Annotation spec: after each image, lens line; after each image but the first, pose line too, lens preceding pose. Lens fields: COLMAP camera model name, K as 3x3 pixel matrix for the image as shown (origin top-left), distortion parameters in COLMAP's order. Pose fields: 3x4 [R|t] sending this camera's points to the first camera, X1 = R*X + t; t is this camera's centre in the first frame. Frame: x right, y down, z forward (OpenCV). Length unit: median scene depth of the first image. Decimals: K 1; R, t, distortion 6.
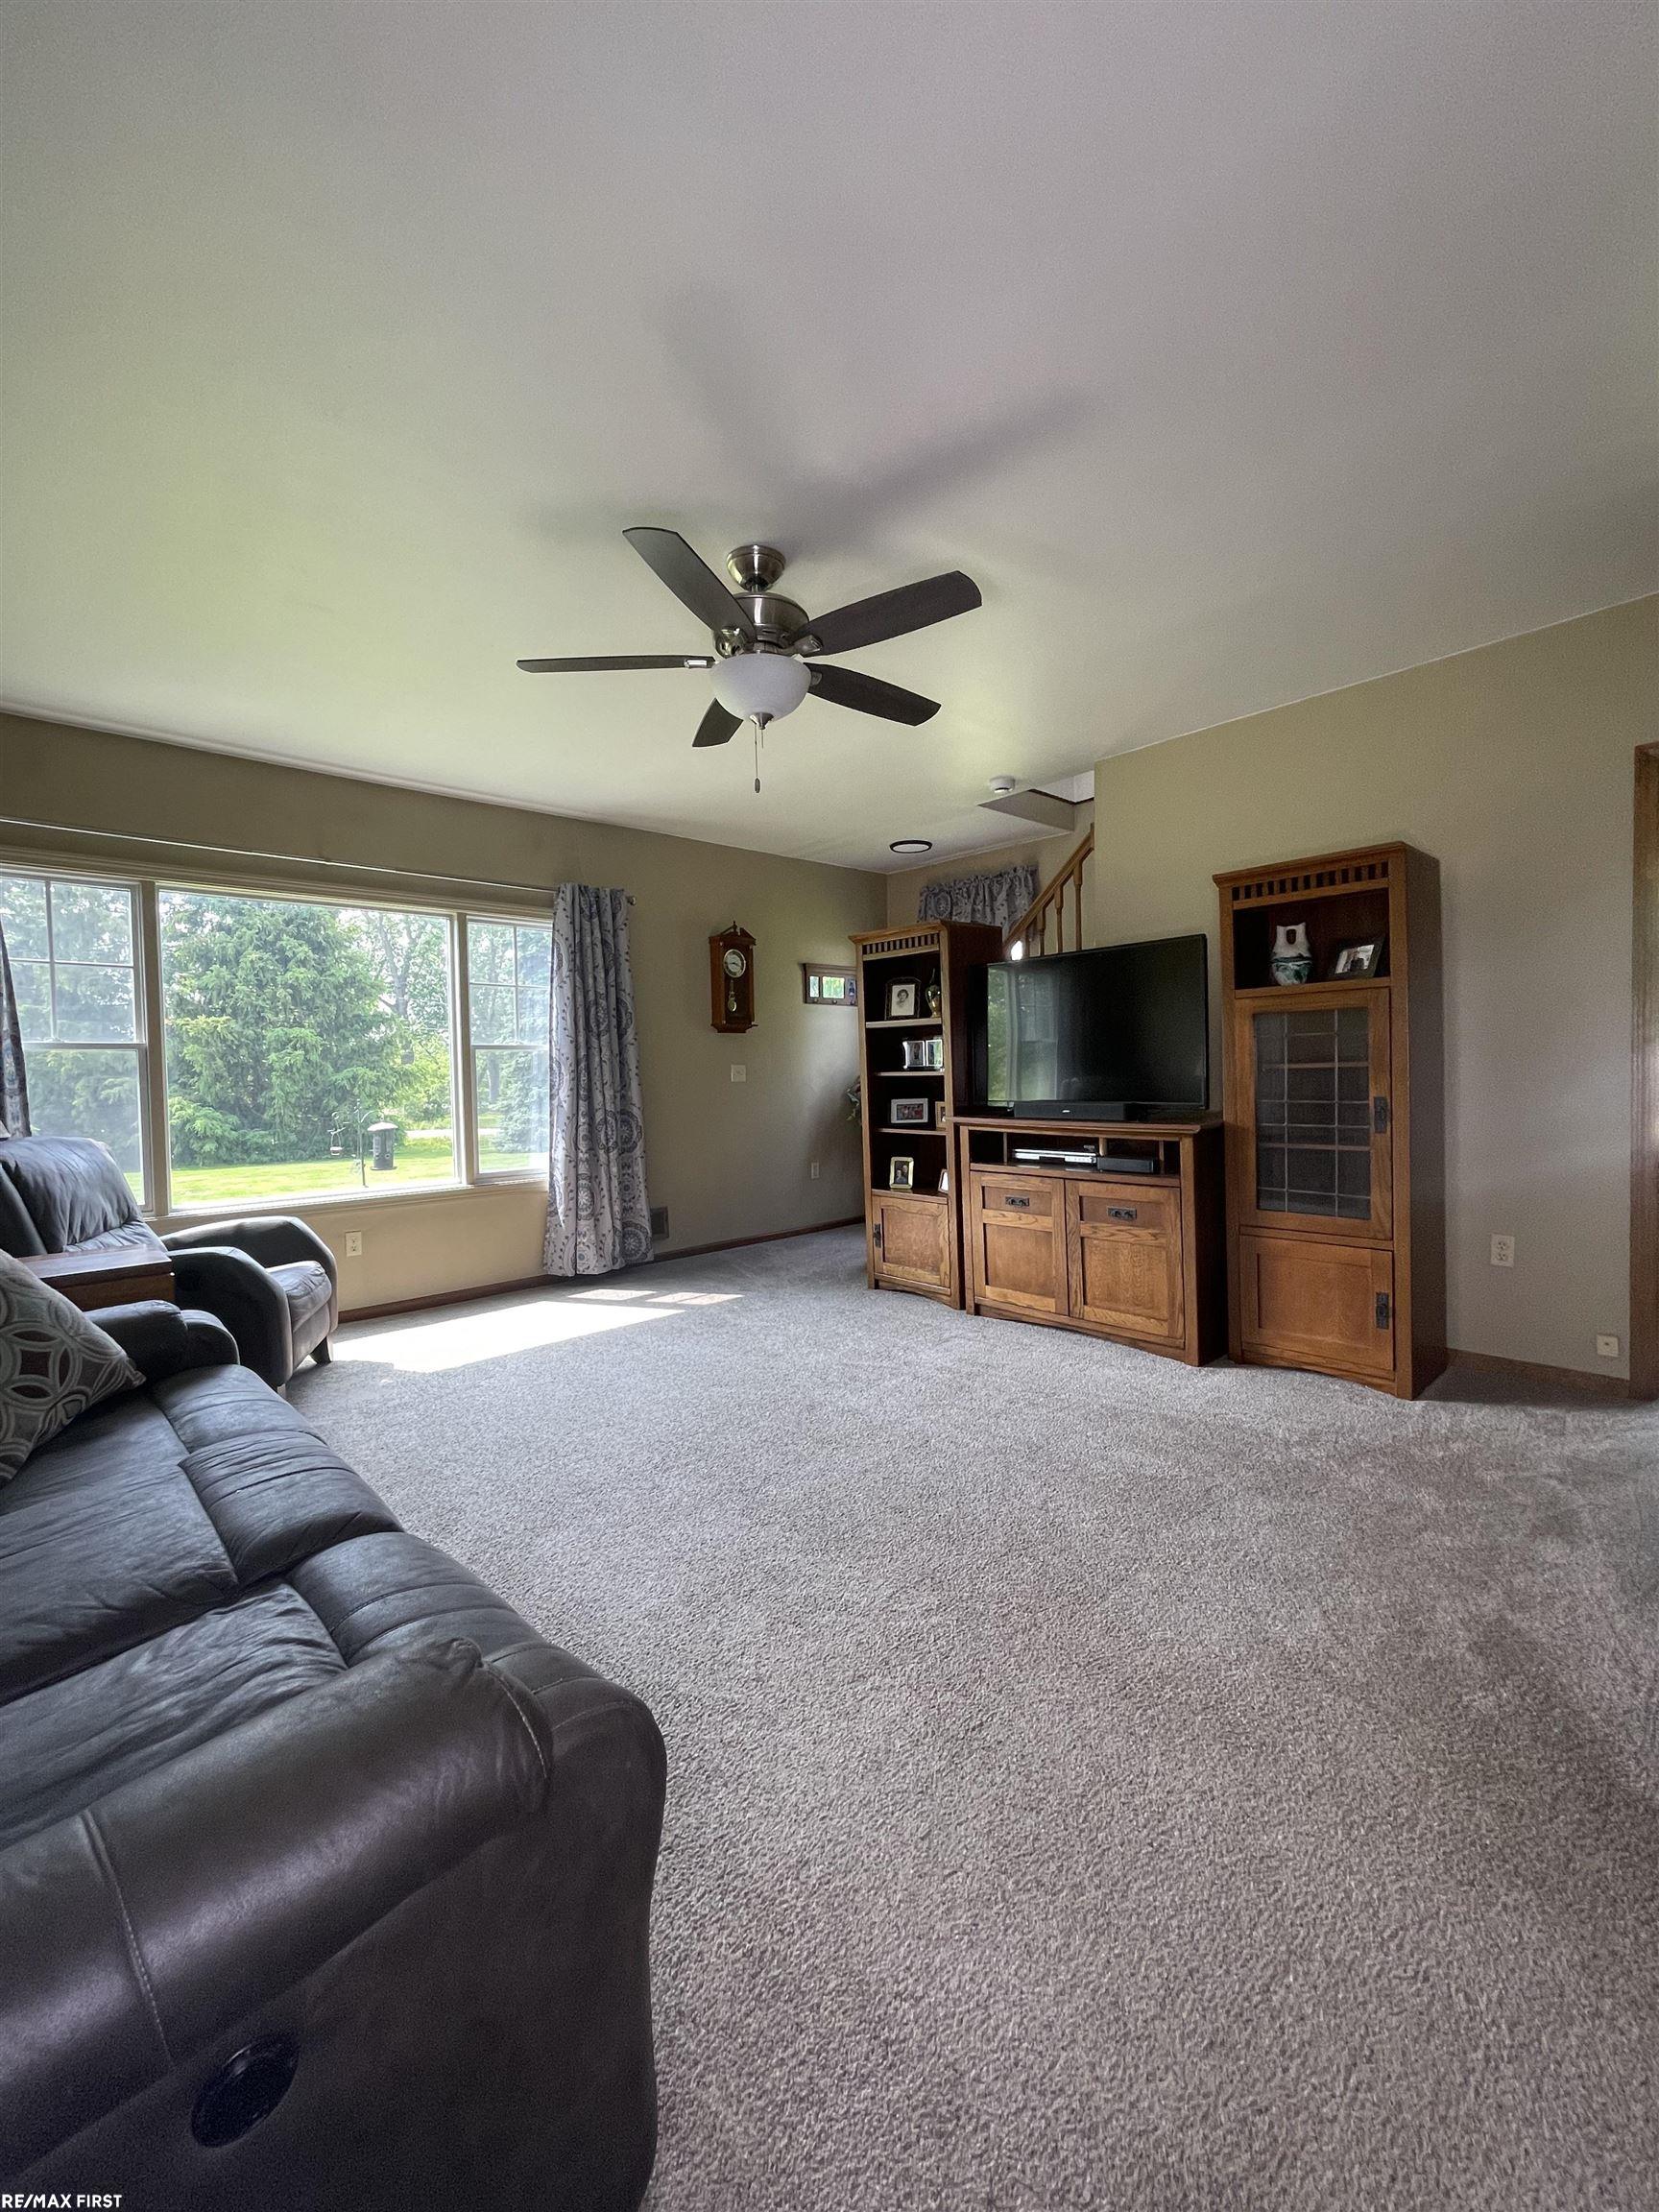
lens RADIAL K [[892.3, 0, 827.5], [0, 892.3, 1099.4], [0, 0, 1]] dist [-0.002706, 0.001238]
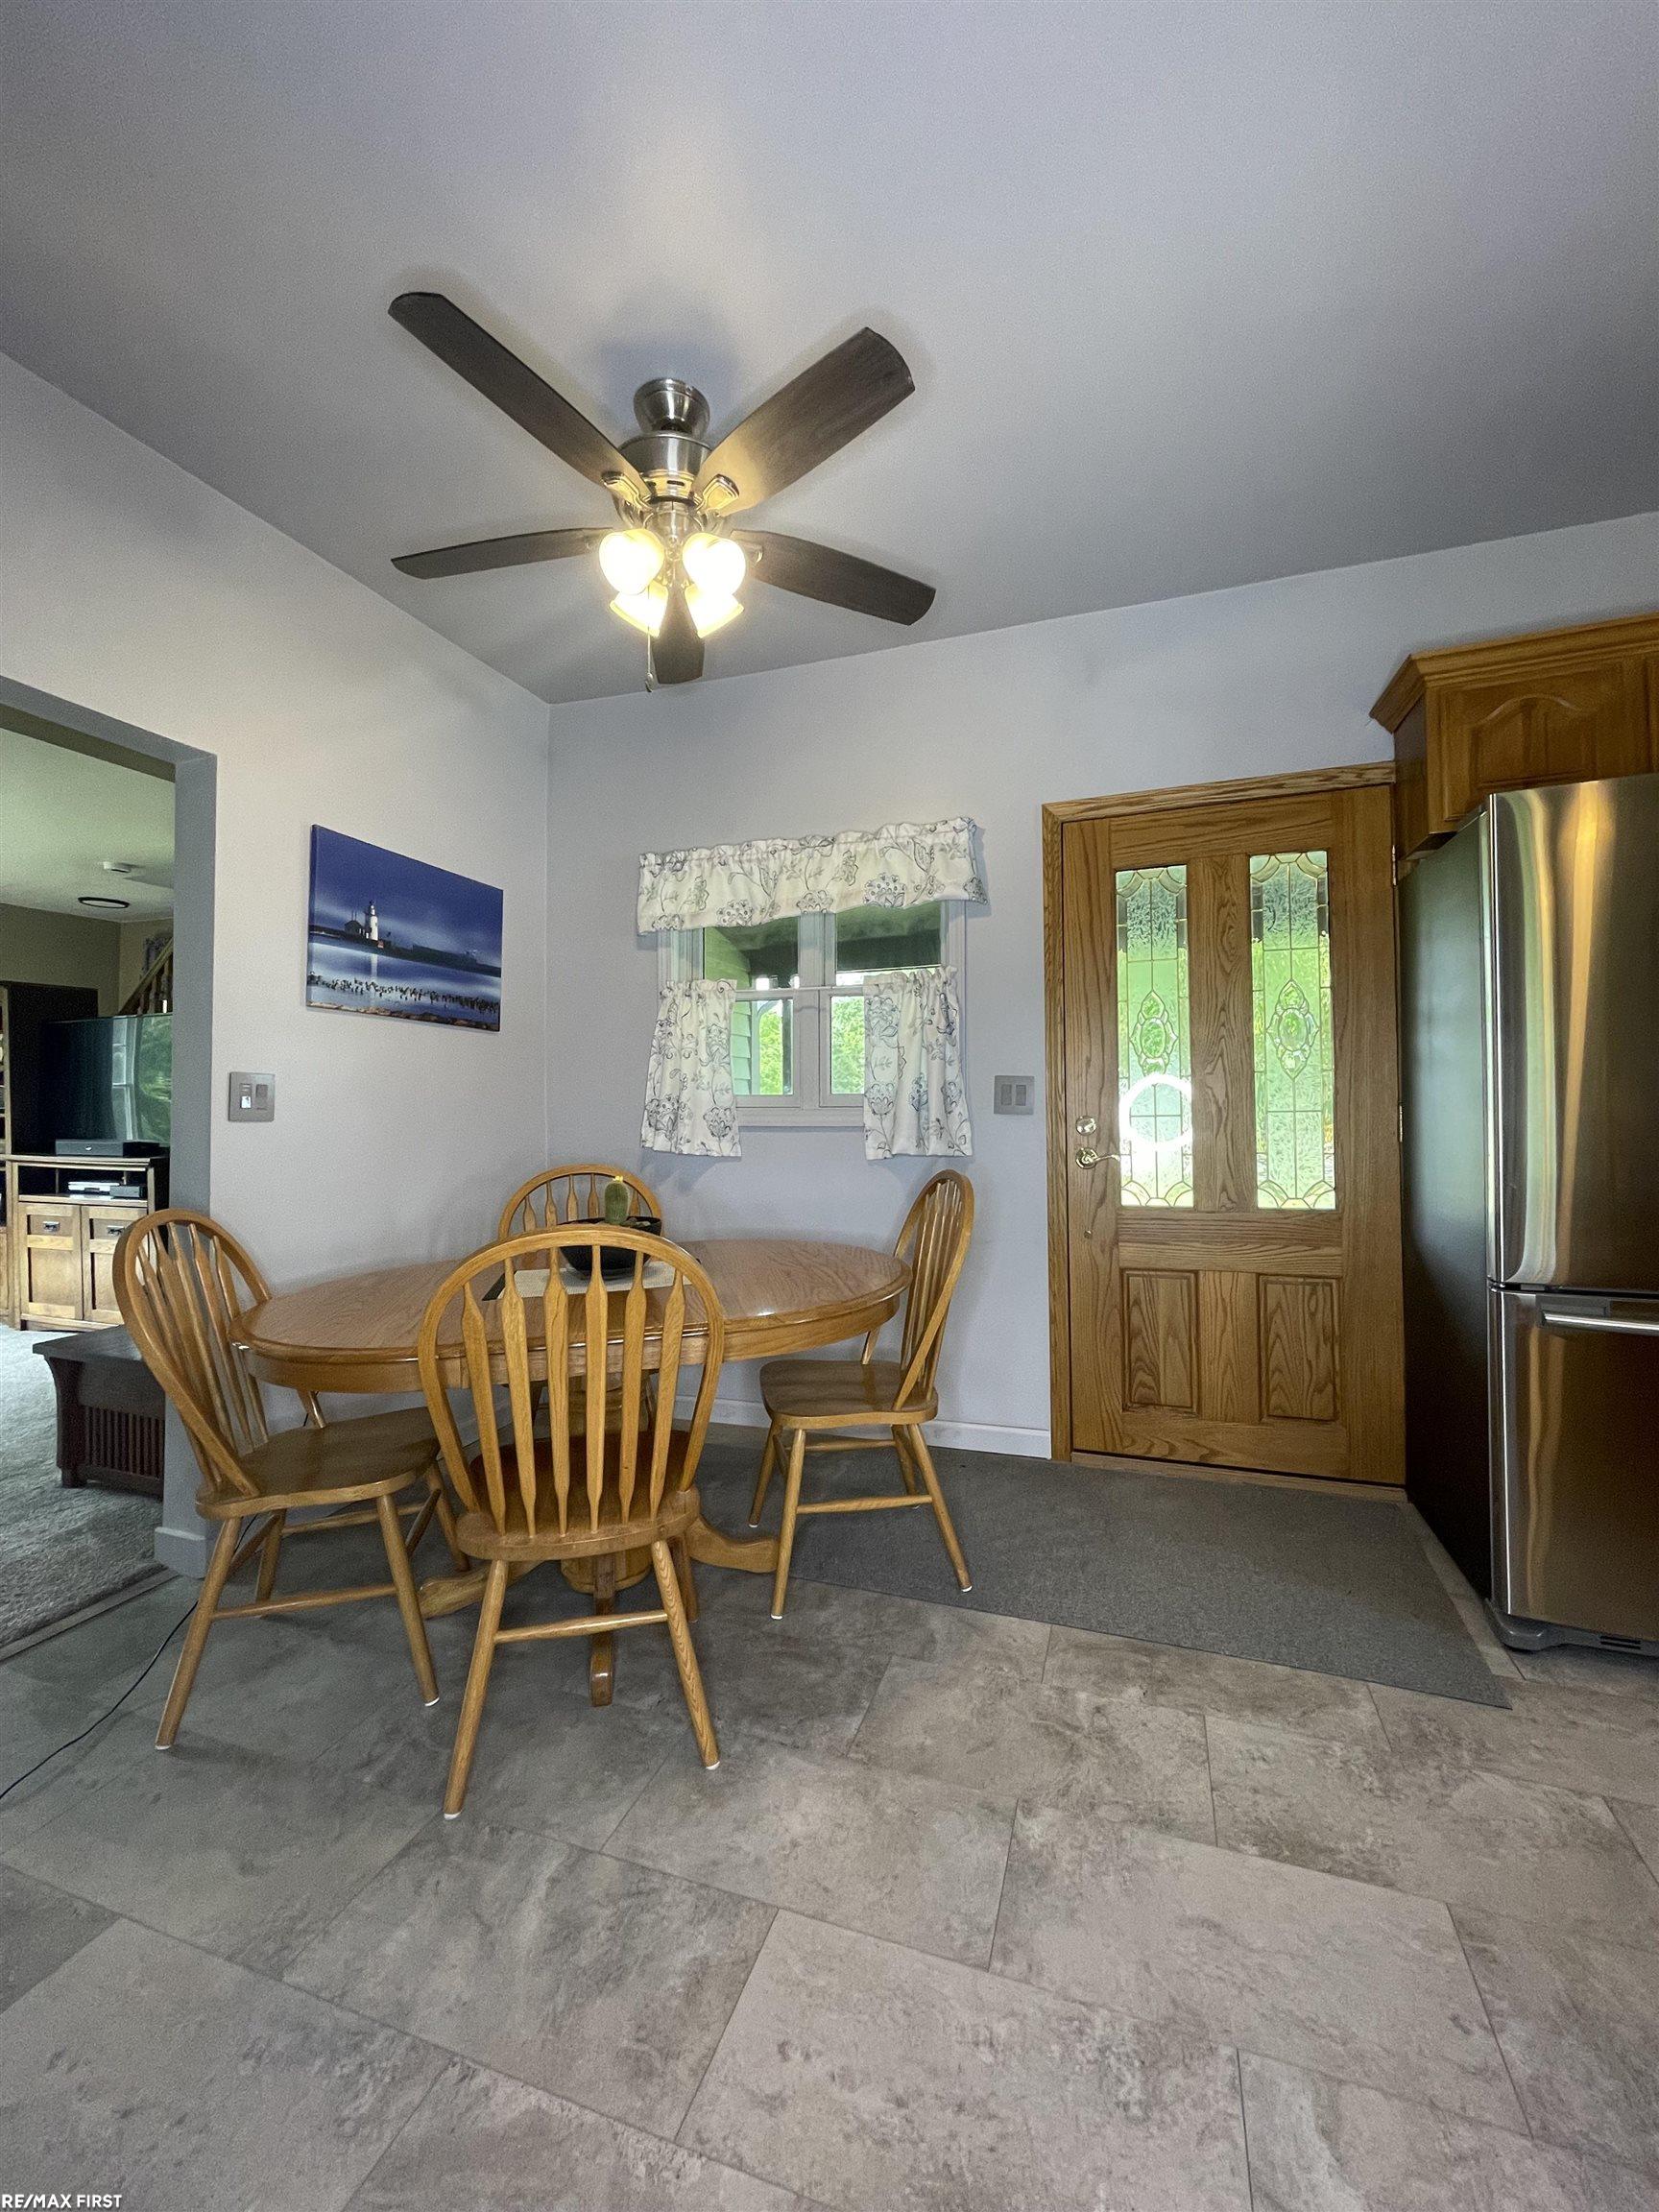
lens RADIAL K [[892.3, 0, 831.1], [0, 892.3, 1094.5], [0, 0, 1]] dist [-0.002706, 0.001238]
pose [[0.893265, 0.025759, 0.448792, 0.700813], [-0.002378, 0.998614, -0.052584, 0.001522], [-0.449525, 0.045905, 0.892088, -0.594589]]
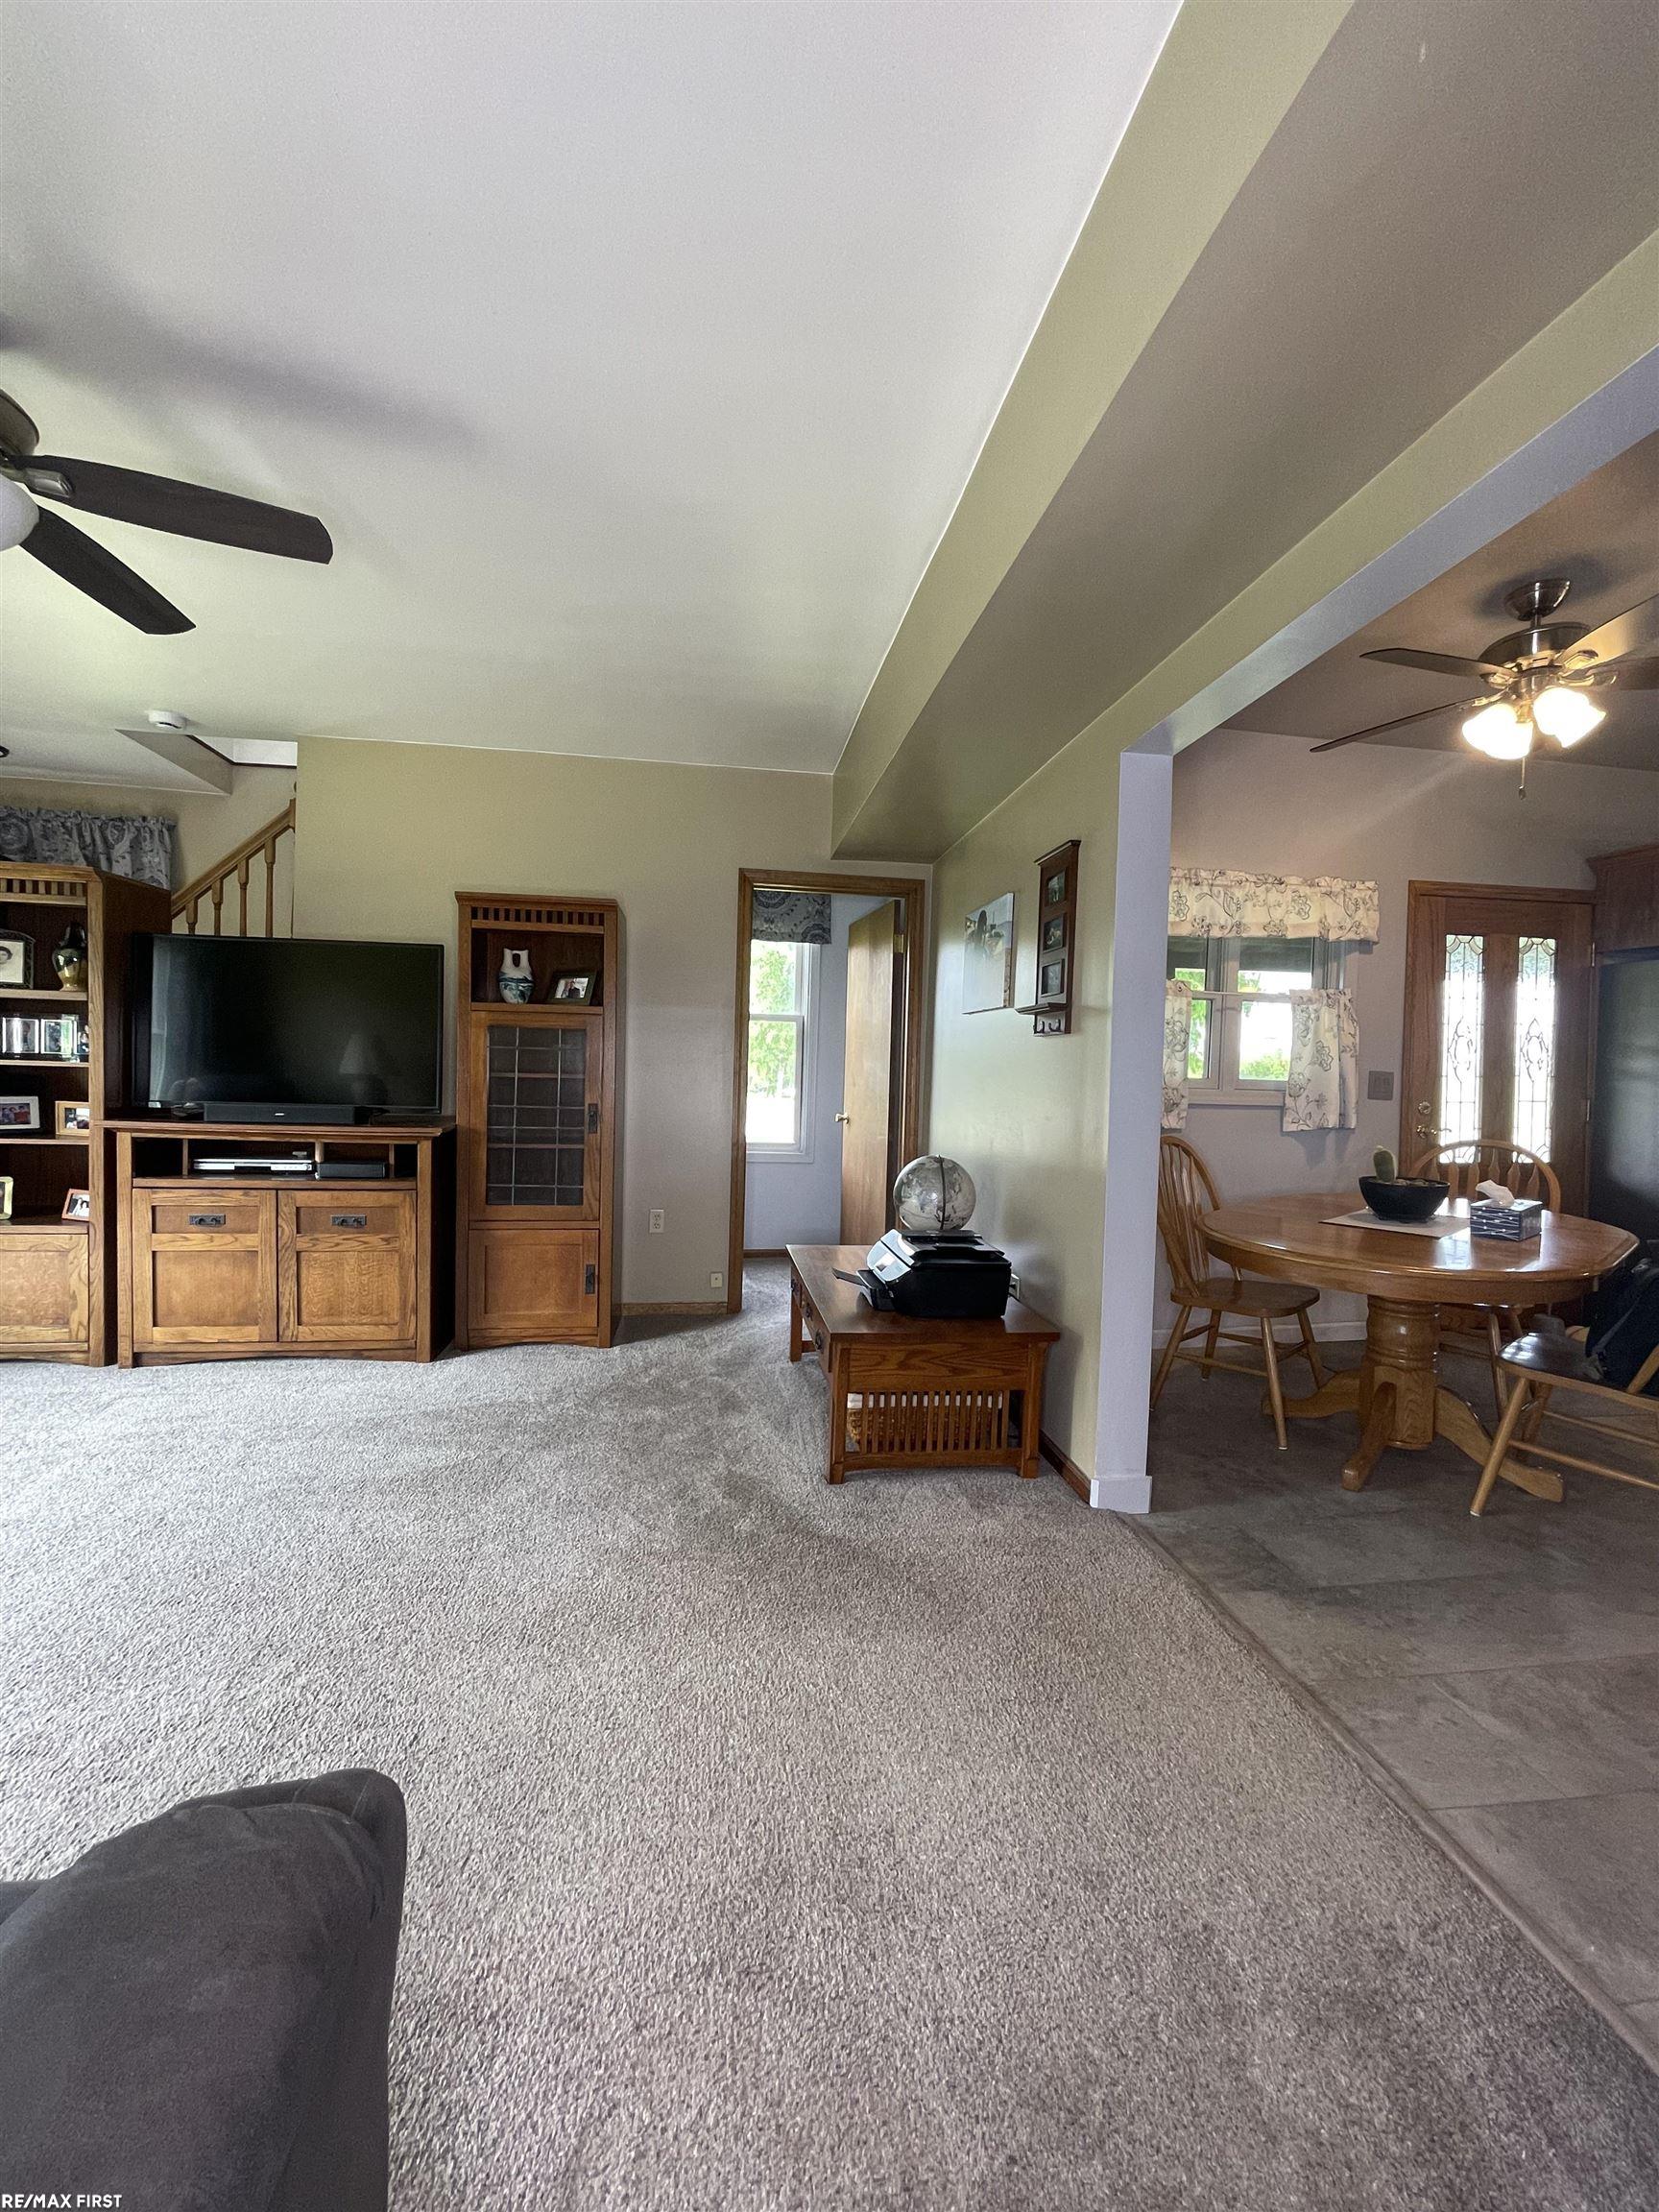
lens RADIAL K [[892.3, 0, 836.9], [0, 892.3, 1096.3], [0, 0, 1]] dist [-0.002706, 0.001238]
pose [[0.566237, 0.021923, 0.823951, -0.176409], [-0.014478, 0.999757, -0.016651, 0.002165], [-0.824116, -0.002501, 0.566416, 0.027983]]
